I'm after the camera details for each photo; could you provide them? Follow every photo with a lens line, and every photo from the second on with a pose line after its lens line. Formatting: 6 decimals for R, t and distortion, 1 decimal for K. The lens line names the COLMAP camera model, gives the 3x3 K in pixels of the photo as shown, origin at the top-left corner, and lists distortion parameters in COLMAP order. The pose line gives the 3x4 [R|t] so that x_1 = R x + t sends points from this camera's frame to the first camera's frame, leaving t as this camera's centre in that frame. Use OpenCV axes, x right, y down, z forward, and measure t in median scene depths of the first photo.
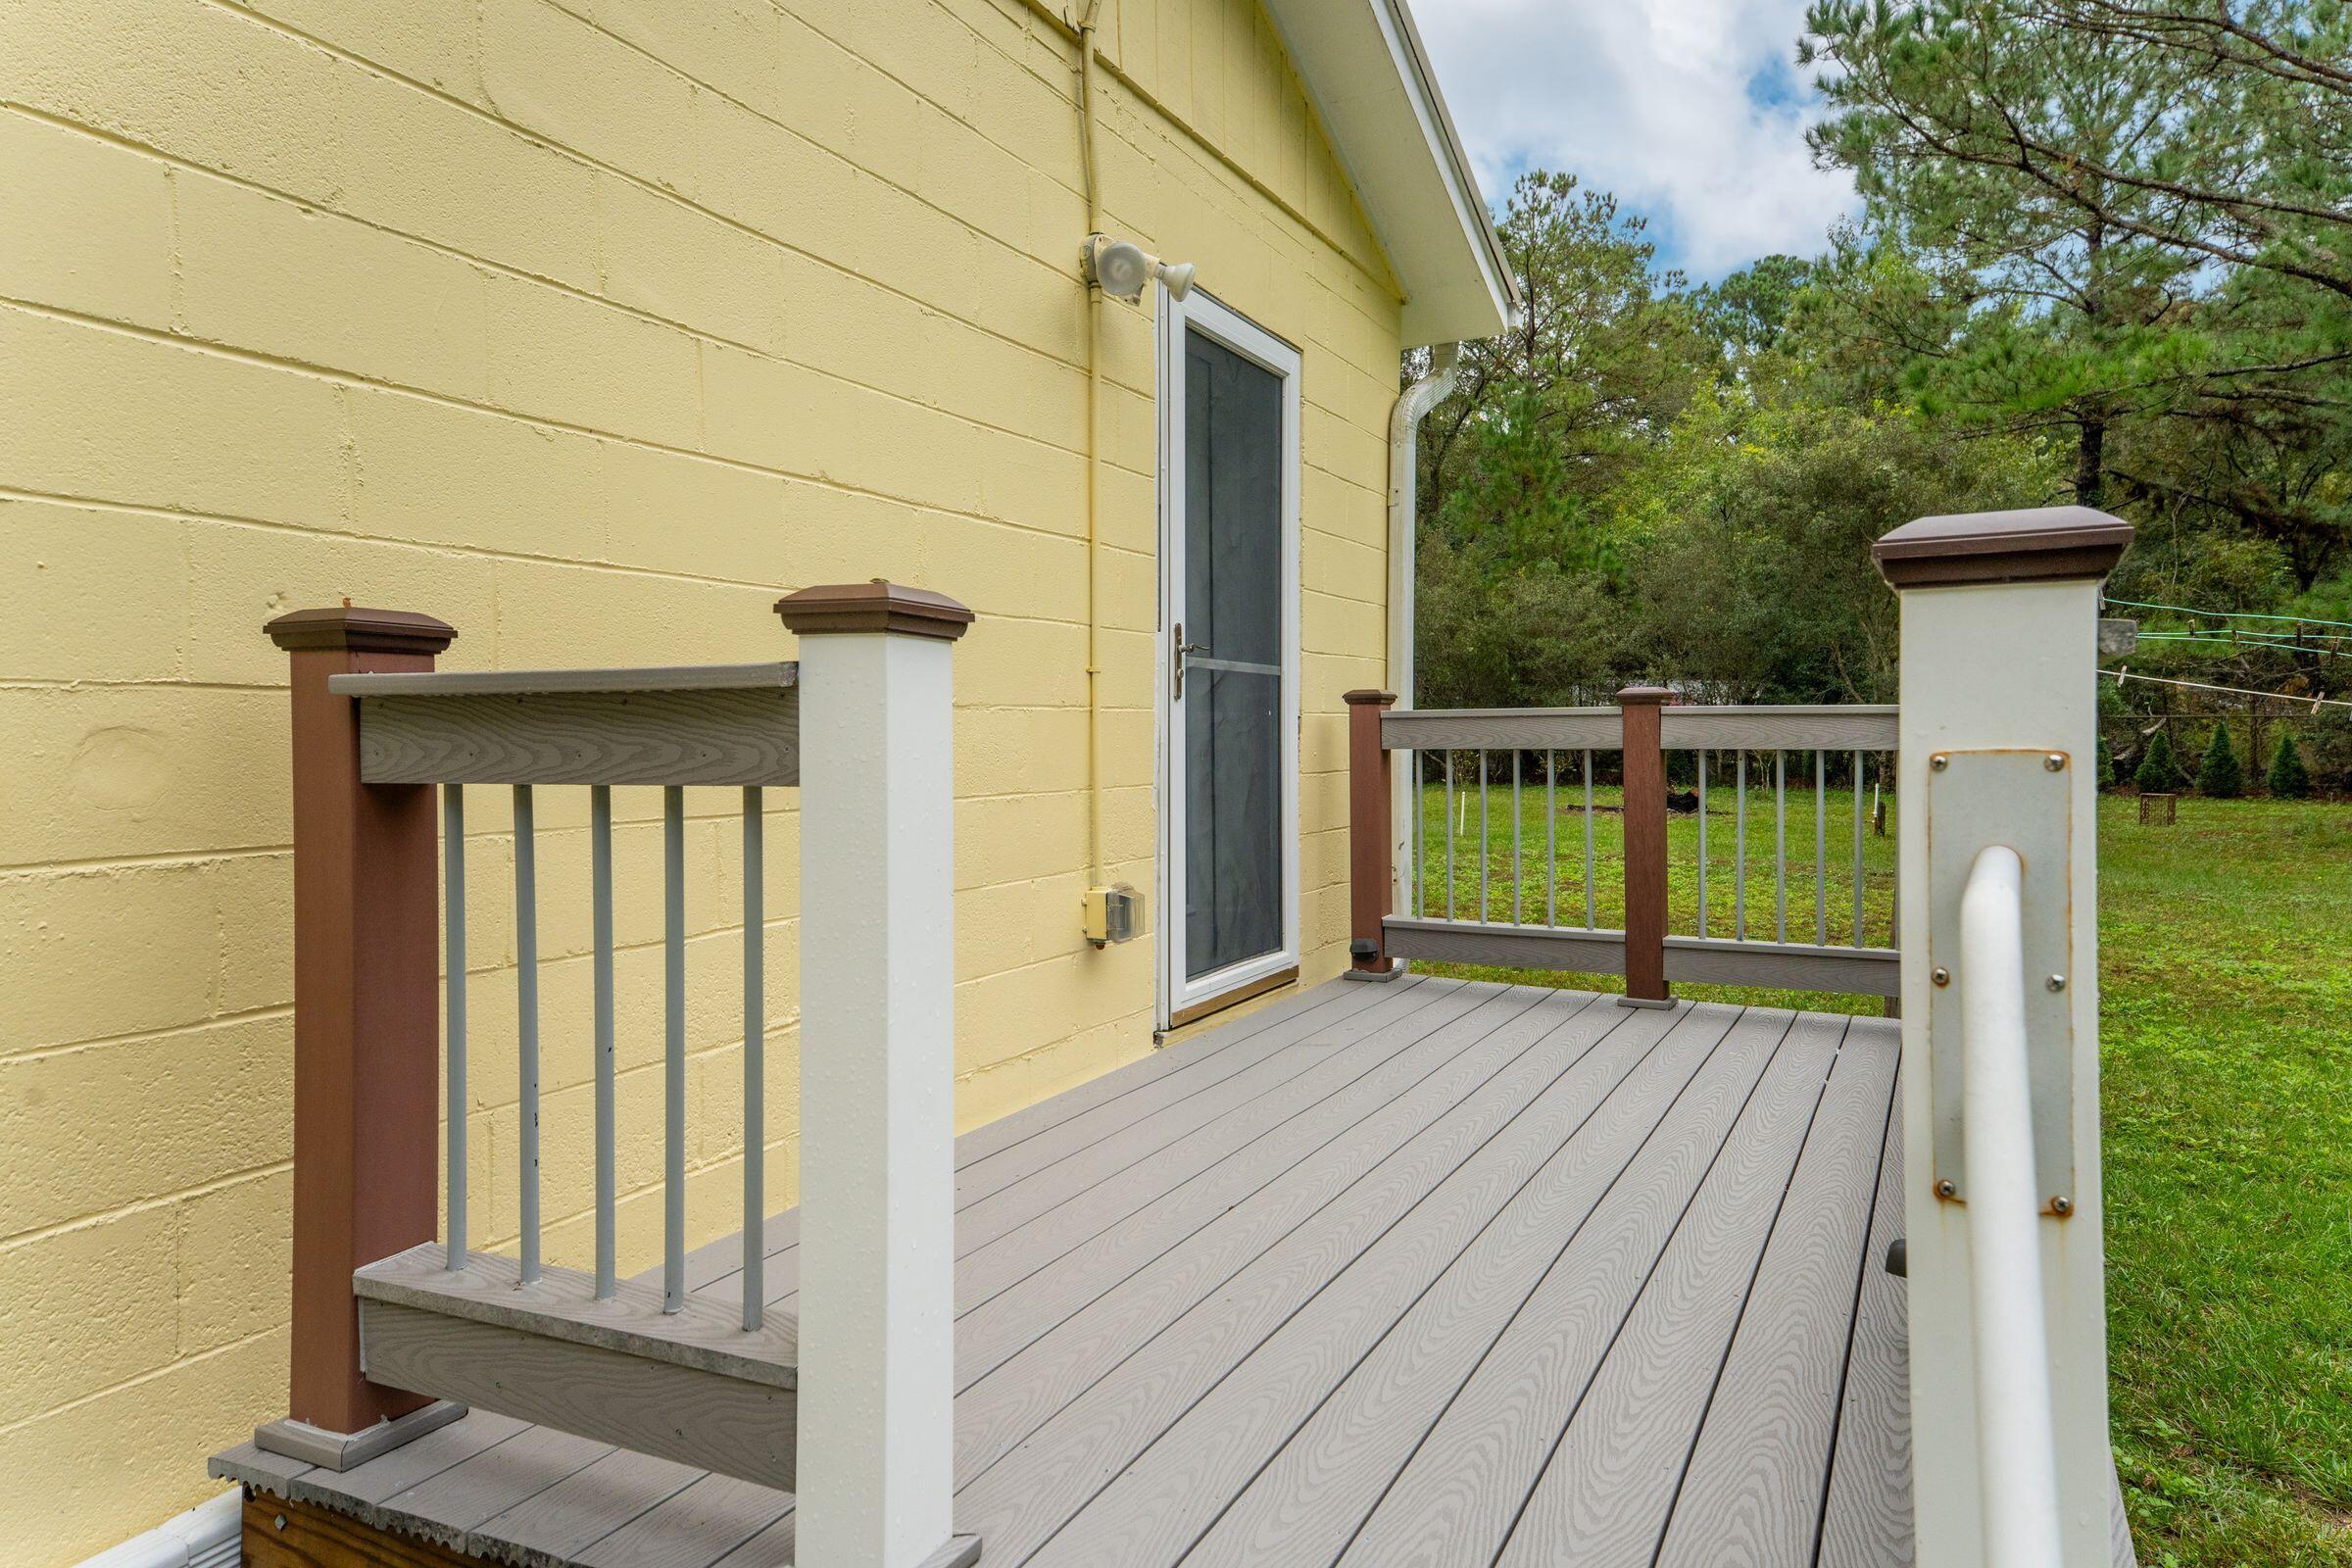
lens RADIAL K [[1487.4, 0, 1204.2], [0, 1487.4, 799.1], [0, 0, 1]] dist [0.076384, 0.003027]
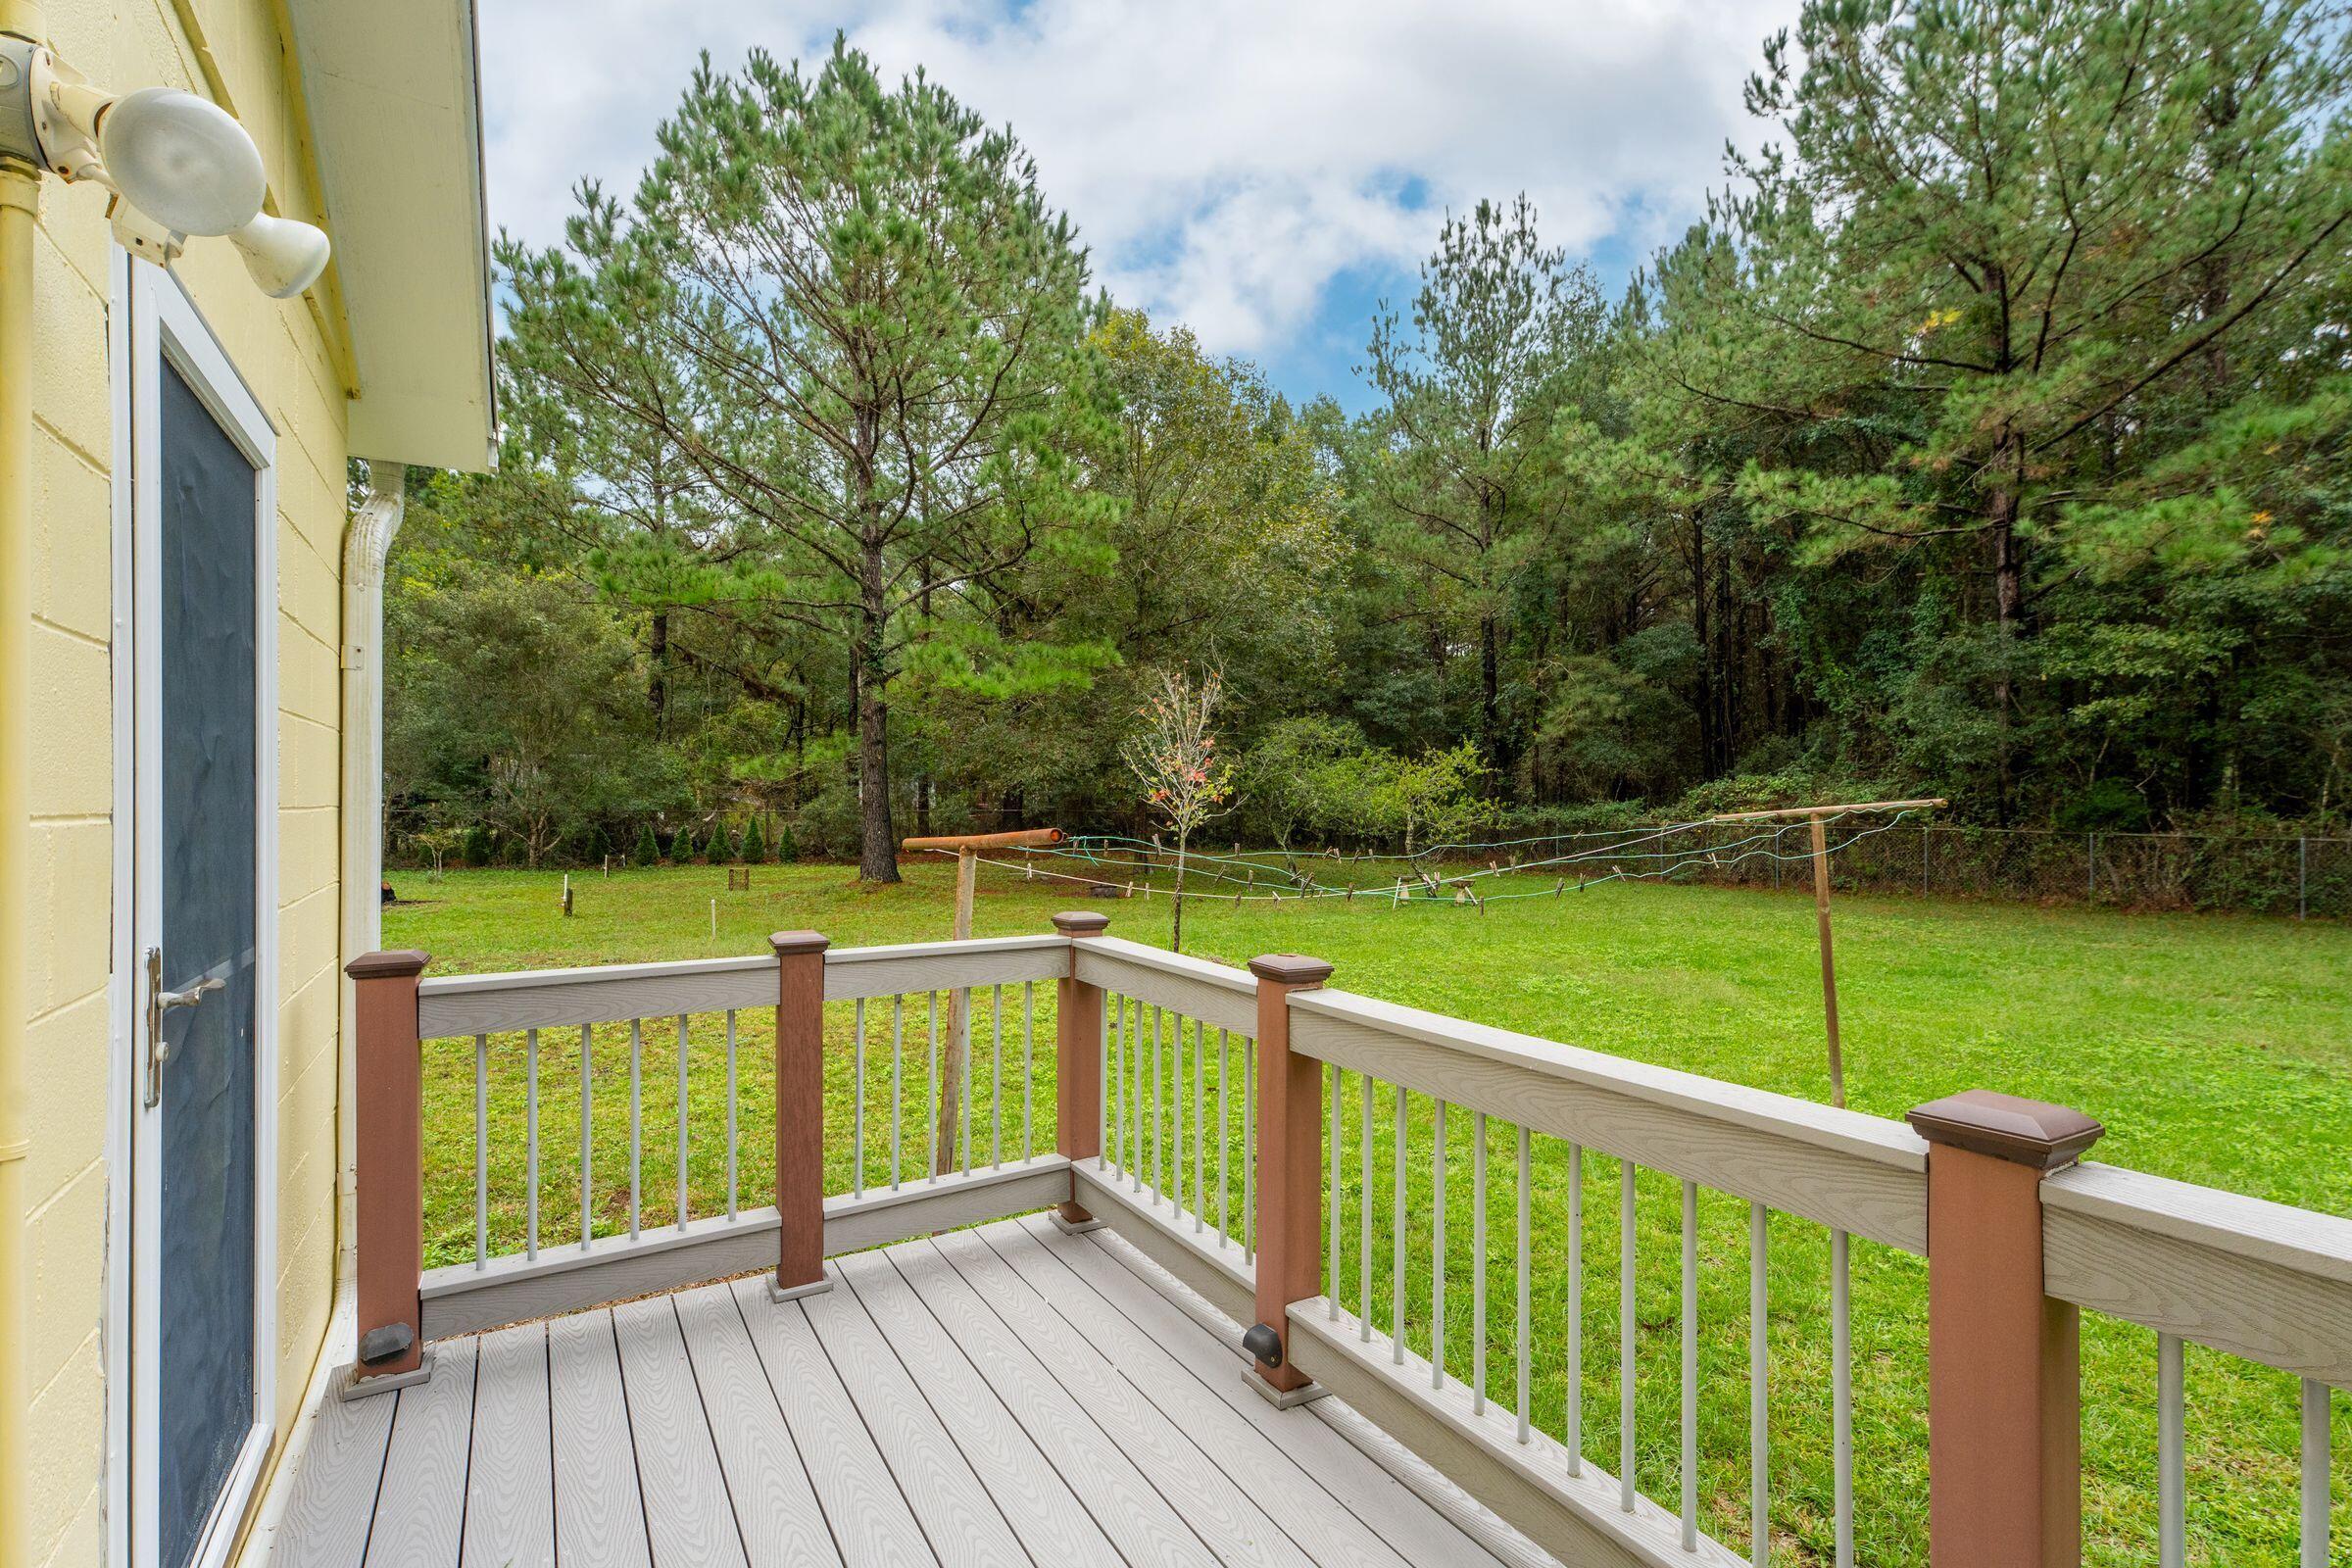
lens RADIAL K [[1031.0, 0, 1177.5], [0, 1031.0, 797.1], [0, 0, 1]] dist [0.000689, 0.000083]
pose [[0.508280, 0.005201, 0.861176, -0.096758], [0.034360, 0.999063, -0.026314, -0.105832], [-0.860506, 0.042965, 0.507625, 0.401016]]
